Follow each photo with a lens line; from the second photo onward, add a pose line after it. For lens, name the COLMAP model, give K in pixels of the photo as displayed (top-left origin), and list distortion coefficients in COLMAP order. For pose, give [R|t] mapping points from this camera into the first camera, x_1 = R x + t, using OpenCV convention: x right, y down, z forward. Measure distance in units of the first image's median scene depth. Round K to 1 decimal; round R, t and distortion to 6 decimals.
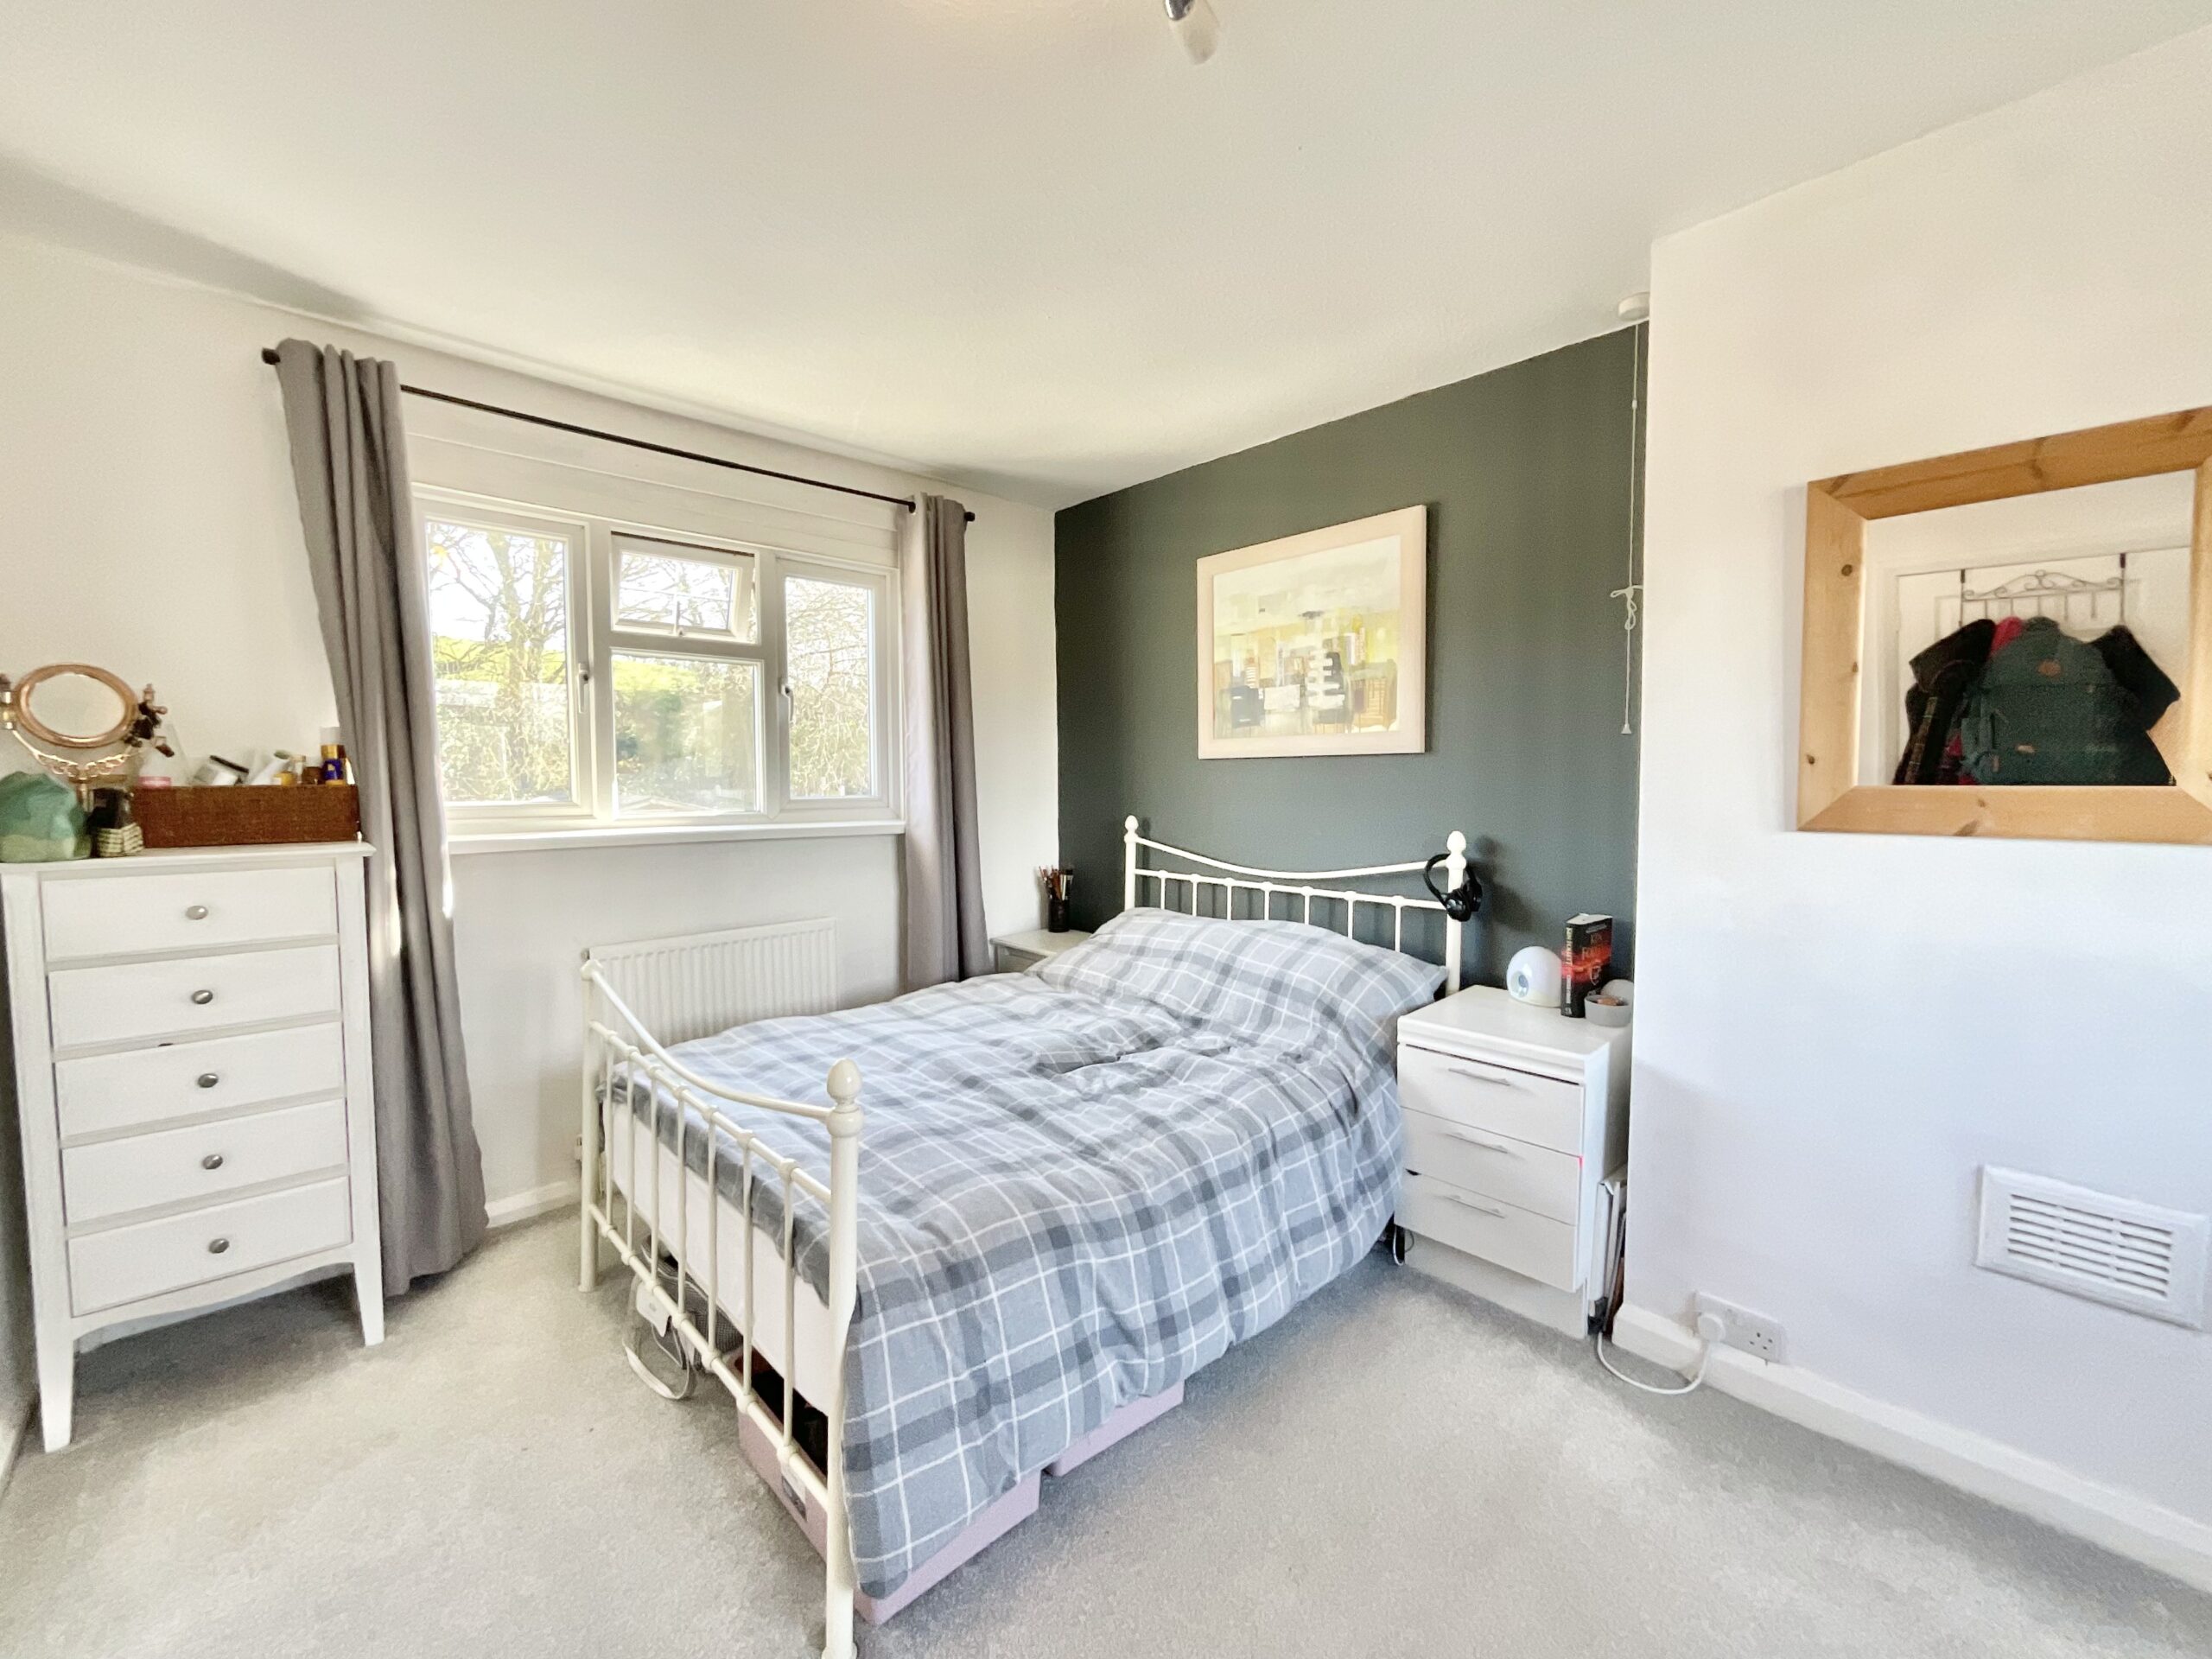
lens RADIAL K [[901.0, 0, 1103.4], [0, 901.0, 827.4], [0, 0, 1]] dist [-0.001065, 0.000357]
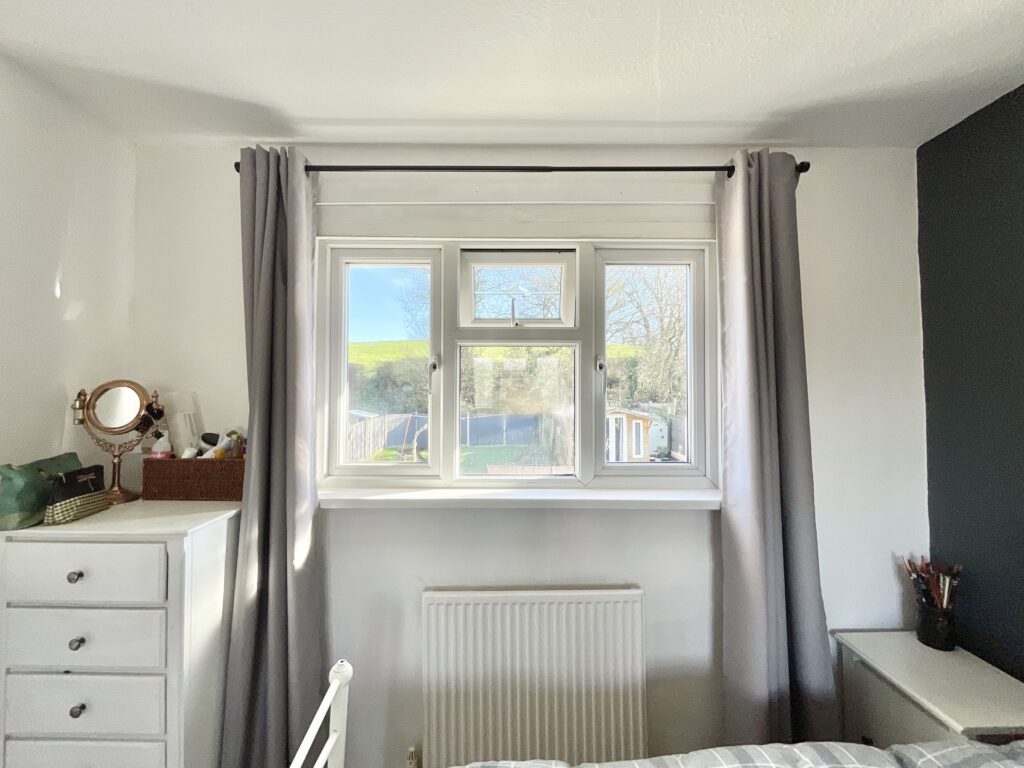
lens RADIAL K [[417.1, 0, 512.1], [0, 417.1, 383.0], [0, 0, 1]] dist [-0.001065, 0.000357]
pose [[0.735607, -0.012970, -0.677284, -0.085489], [-0.041627, 0.997062, -0.064305, -0.090372], [0.676128, 0.075496, 0.732906, 0.531508]]
